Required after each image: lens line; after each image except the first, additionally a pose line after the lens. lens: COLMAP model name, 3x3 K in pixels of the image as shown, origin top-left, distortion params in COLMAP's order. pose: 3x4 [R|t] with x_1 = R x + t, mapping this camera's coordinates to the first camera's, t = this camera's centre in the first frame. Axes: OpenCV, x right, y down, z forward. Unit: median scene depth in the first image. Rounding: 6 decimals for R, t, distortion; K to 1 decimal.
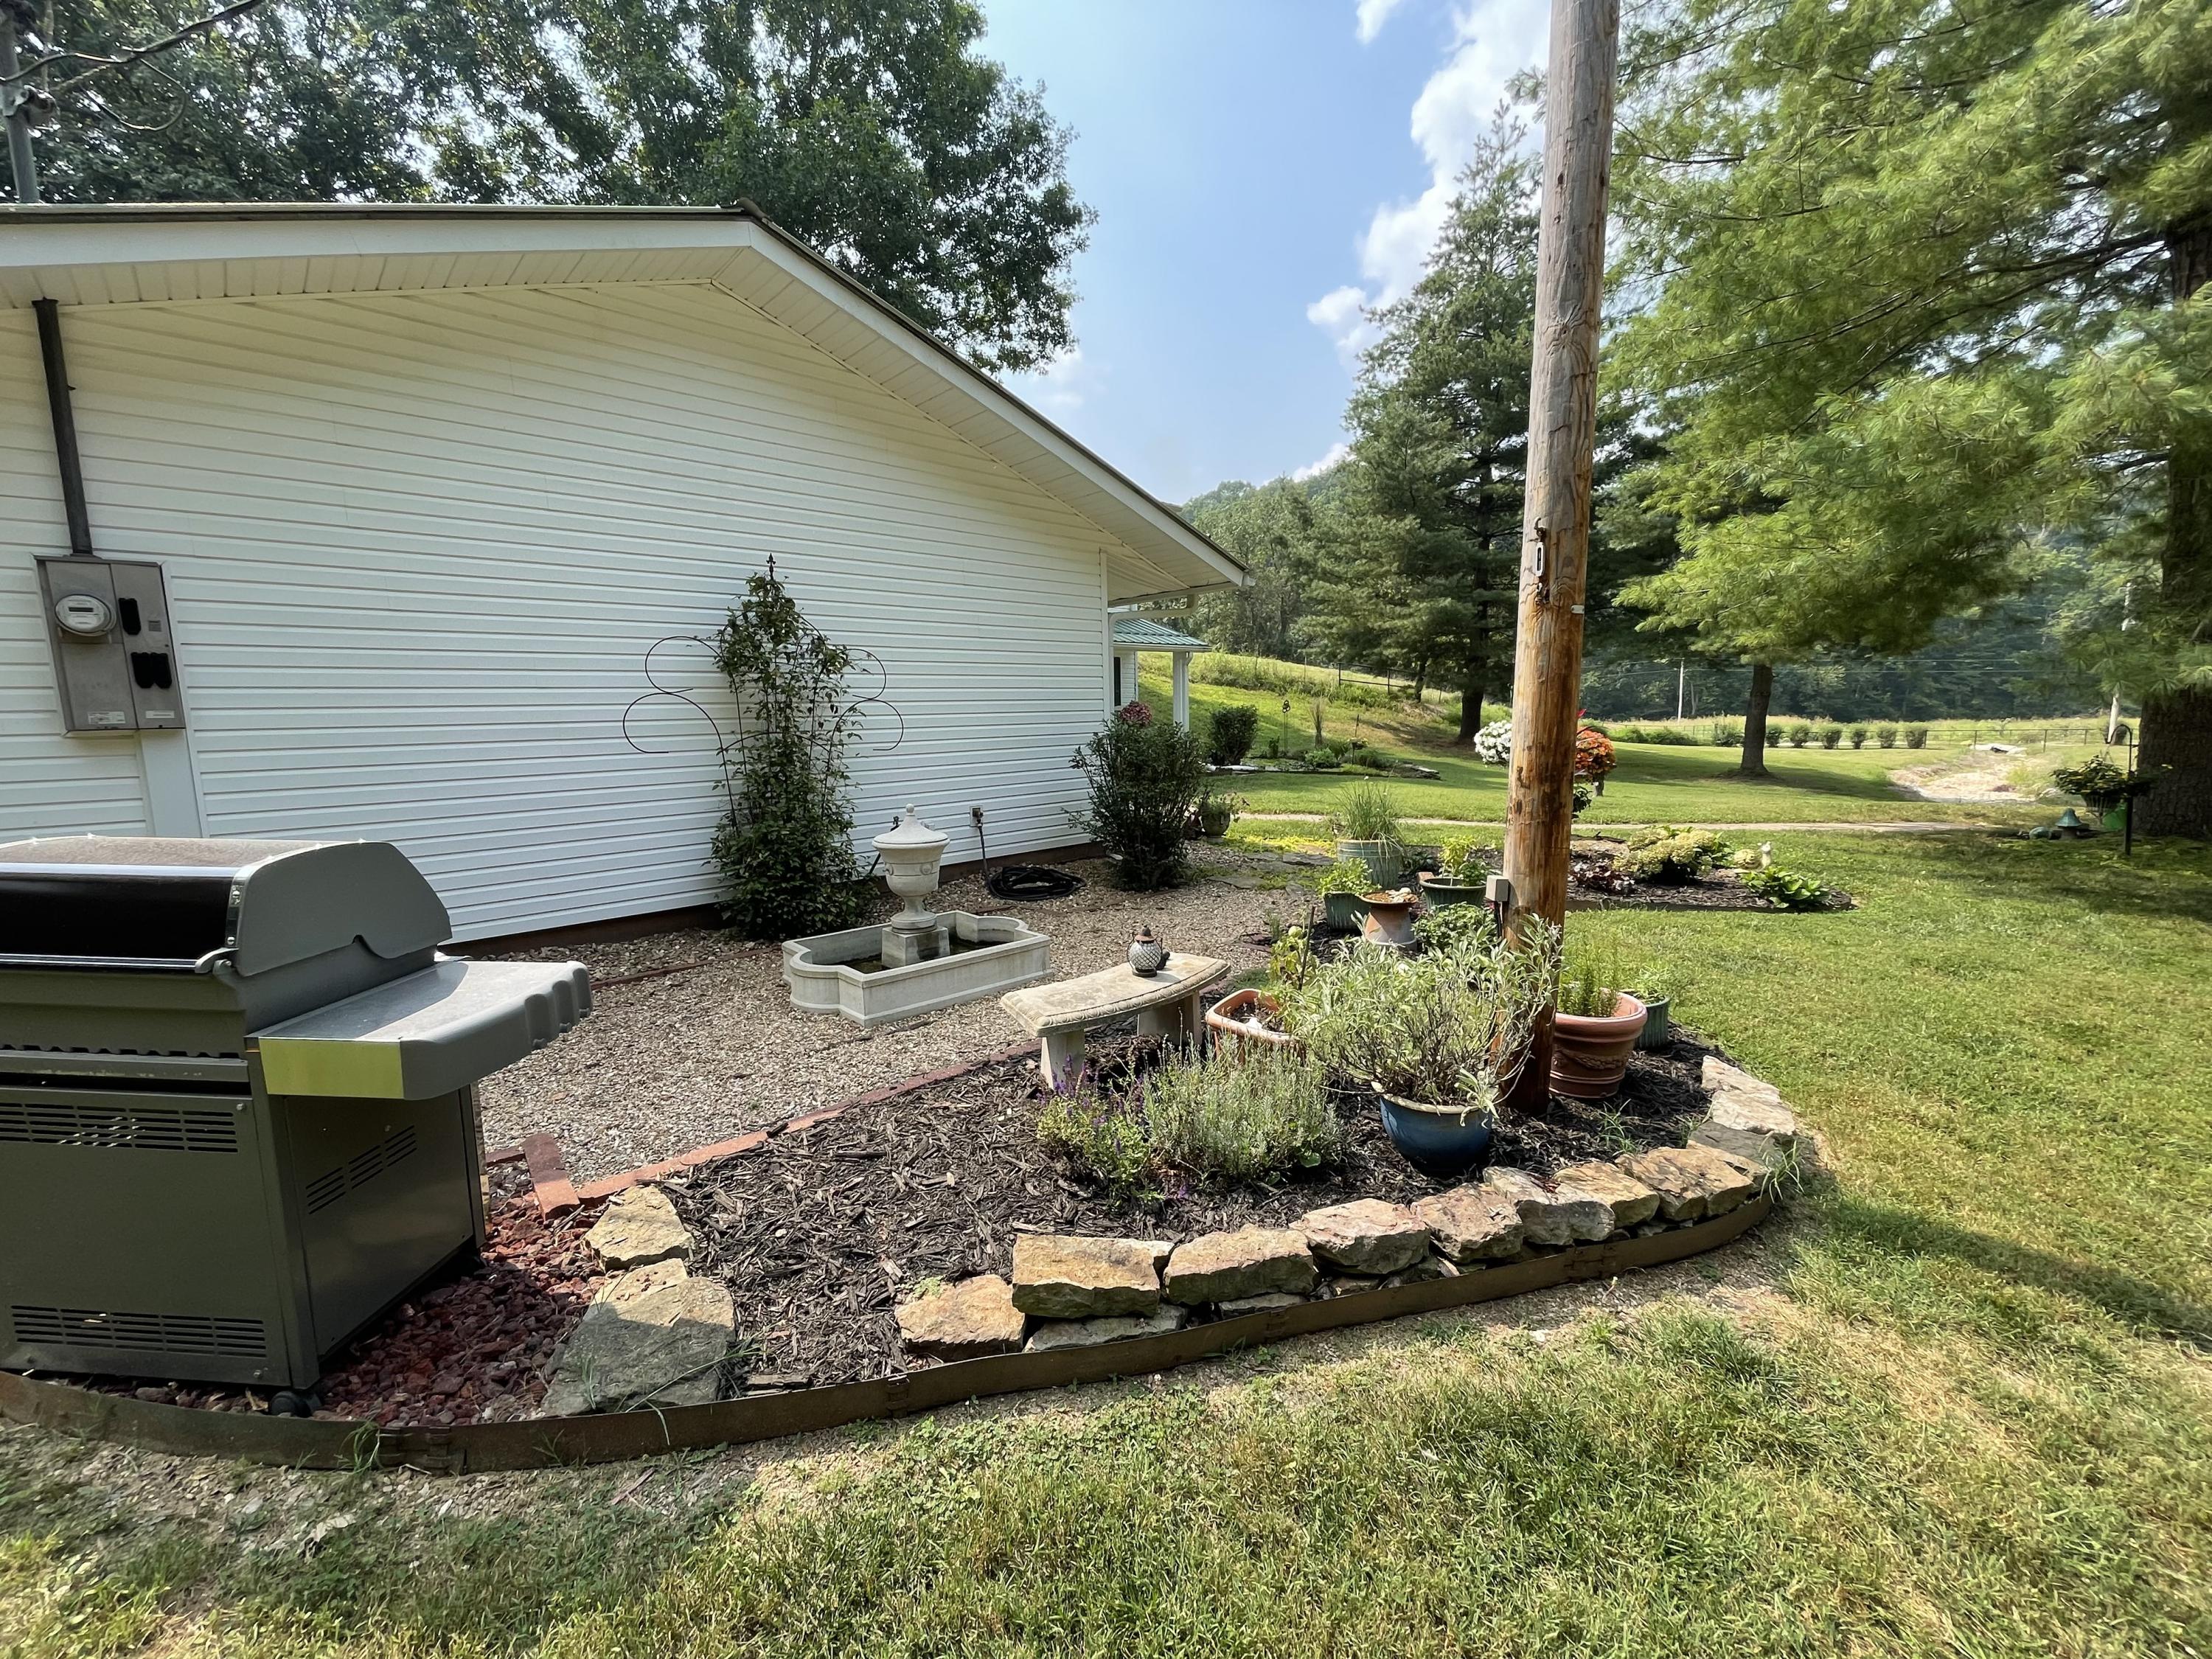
lens RADIAL K [[894.4, 0, 1095.4], [0, 894.4, 829.5], [0, 0, 1]] dist [-0.001242, -0.000204]
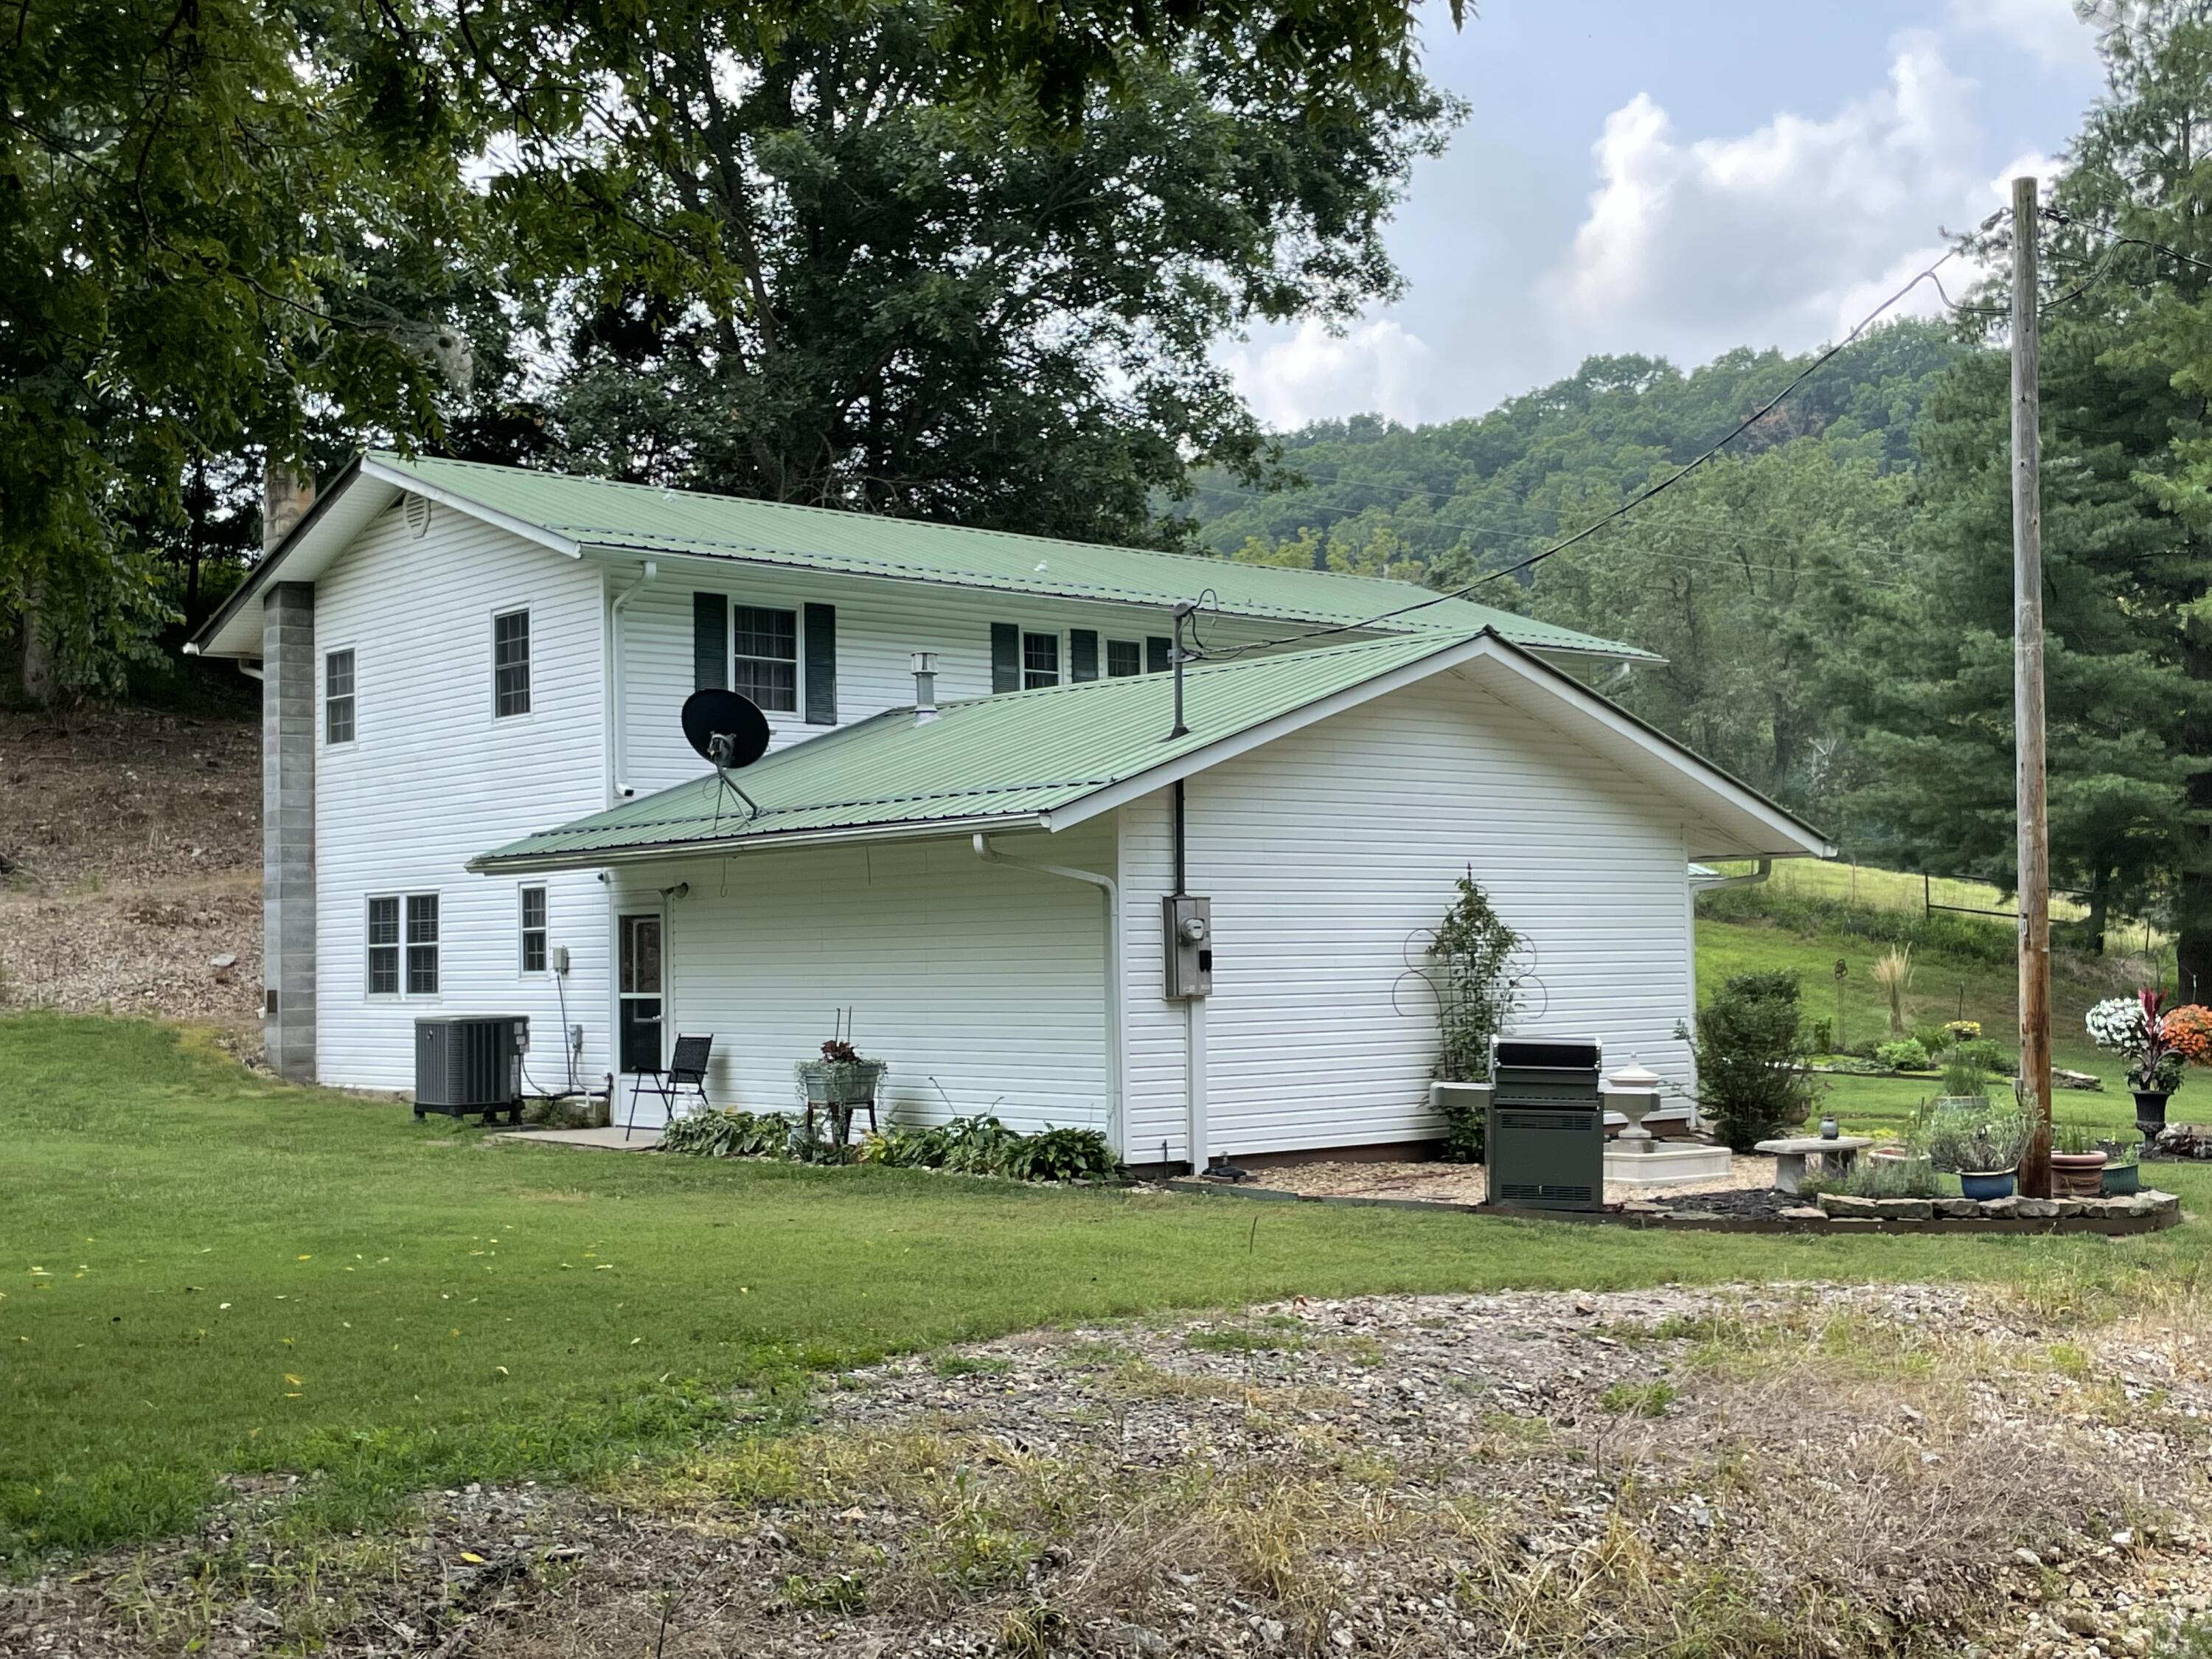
lens RADIAL K [[2622.2, 0, 1109.0], [0, 2622.2, 828.6], [0, 0, 1]] dist [0.037376, 0.000000]
pose [[0.999266, 0.008585, -0.037336, -0.214656], [-0.015058, 0.984146, -0.176721, 0.090124], [0.035227, 0.177154, 0.983553, -0.779246]]
